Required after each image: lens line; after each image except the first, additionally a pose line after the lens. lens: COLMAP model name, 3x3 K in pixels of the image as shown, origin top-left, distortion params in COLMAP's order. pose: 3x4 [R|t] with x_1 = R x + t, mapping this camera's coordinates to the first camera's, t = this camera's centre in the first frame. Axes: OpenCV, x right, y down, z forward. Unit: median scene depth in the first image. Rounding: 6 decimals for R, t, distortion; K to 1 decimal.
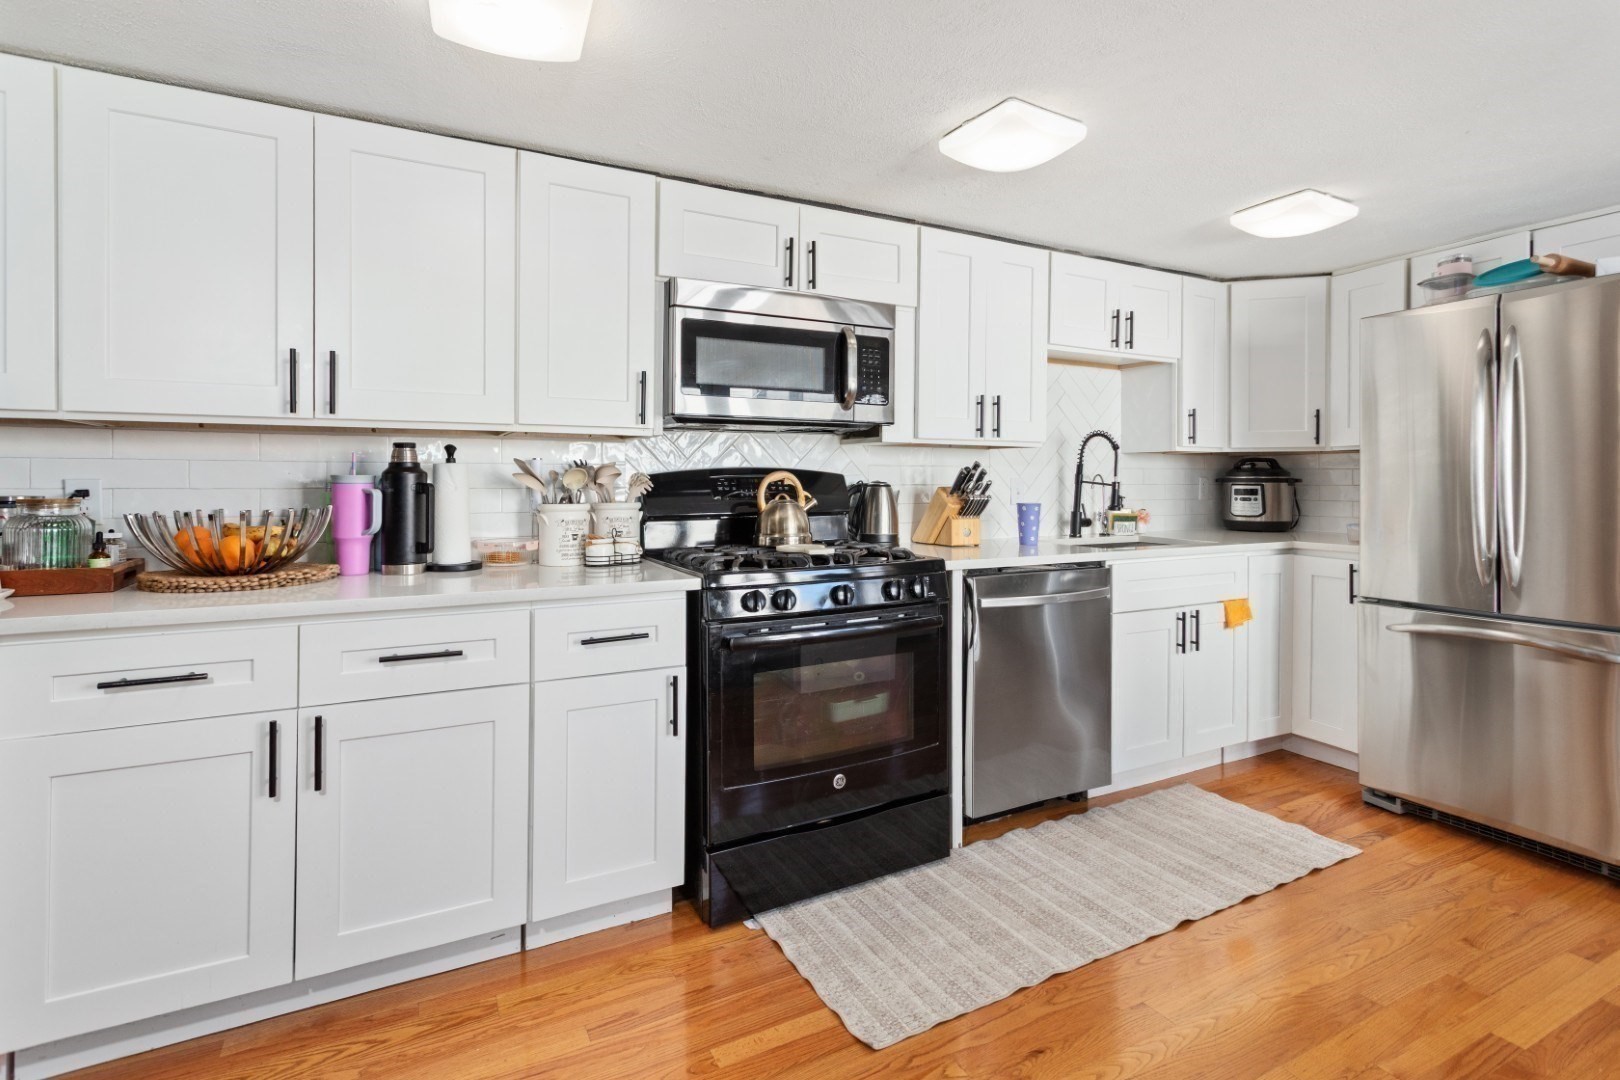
lens RADIAL K [[784.0, 0, 814.2], [0, 784.0, 524.7], [0, 0, 1]] dist [-0.001784, 0.002384]
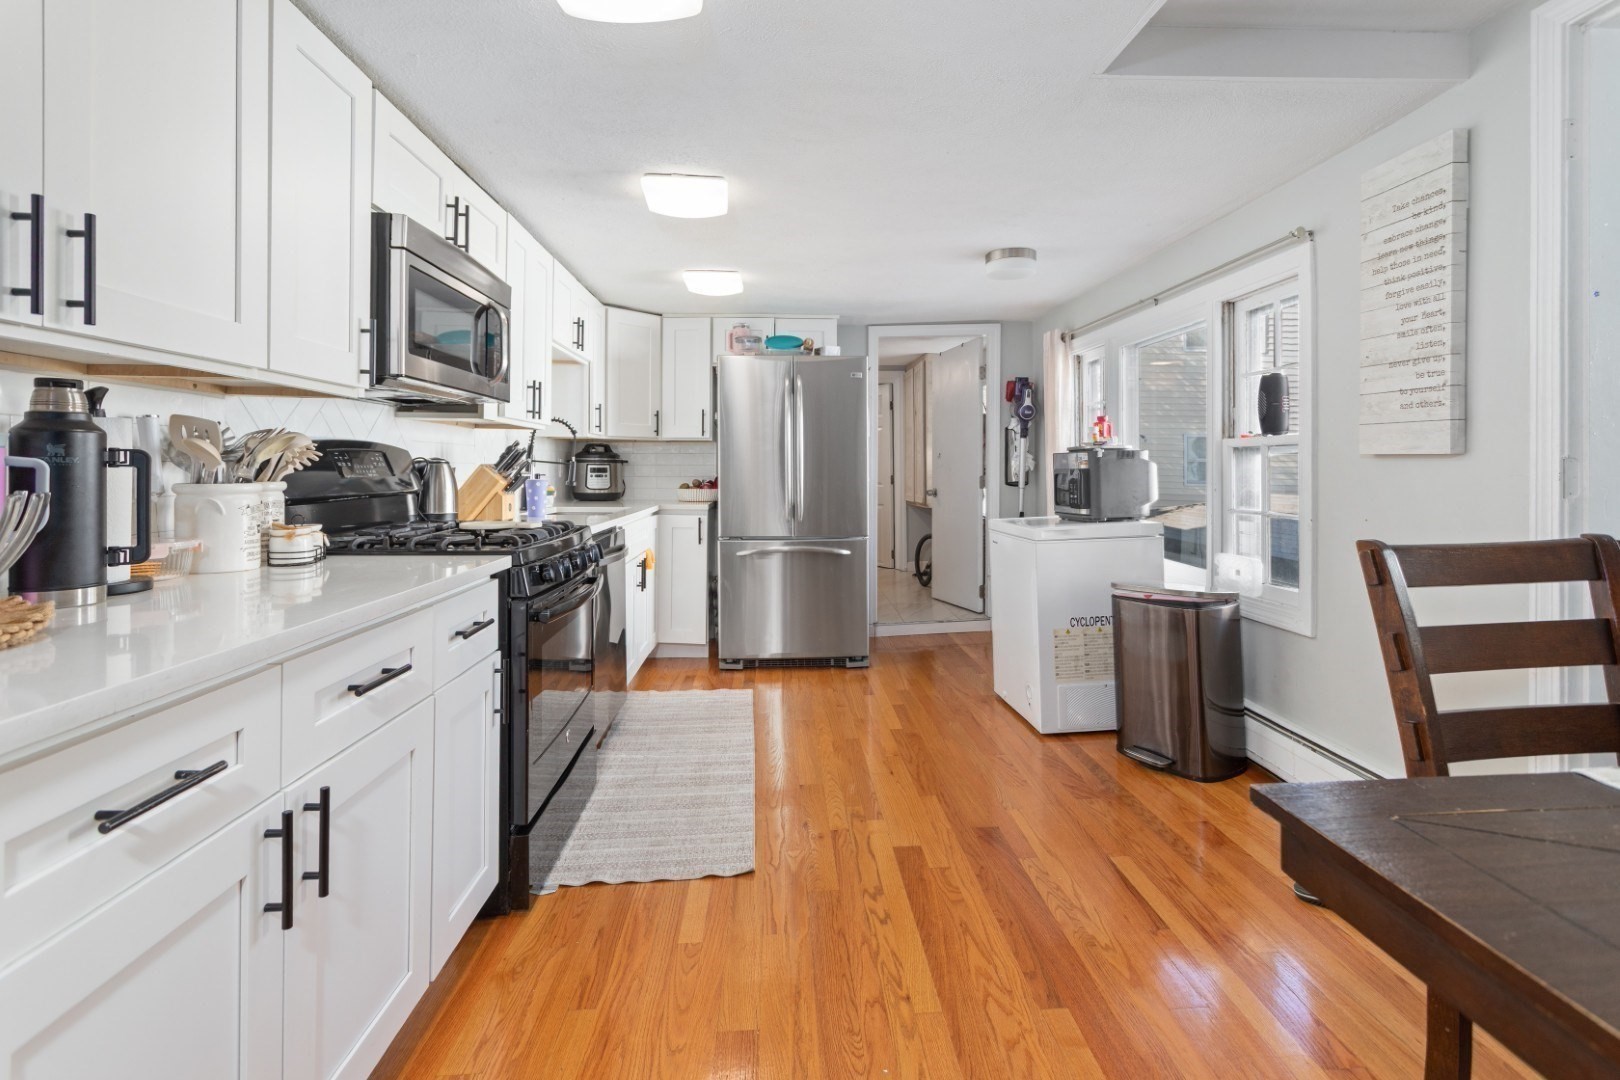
lens RADIAL K [[784.0, 0, 816.0], [0, 784.0, 537.9], [0, 0, 1]] dist [-0.001784, 0.002384]
pose [[0.410453, -0.080325, 0.908337, -0.751095], [0.047295, 0.996647, 0.066763, 0.000003], [-0.910655, 0.015557, 0.412876, 0.227162]]
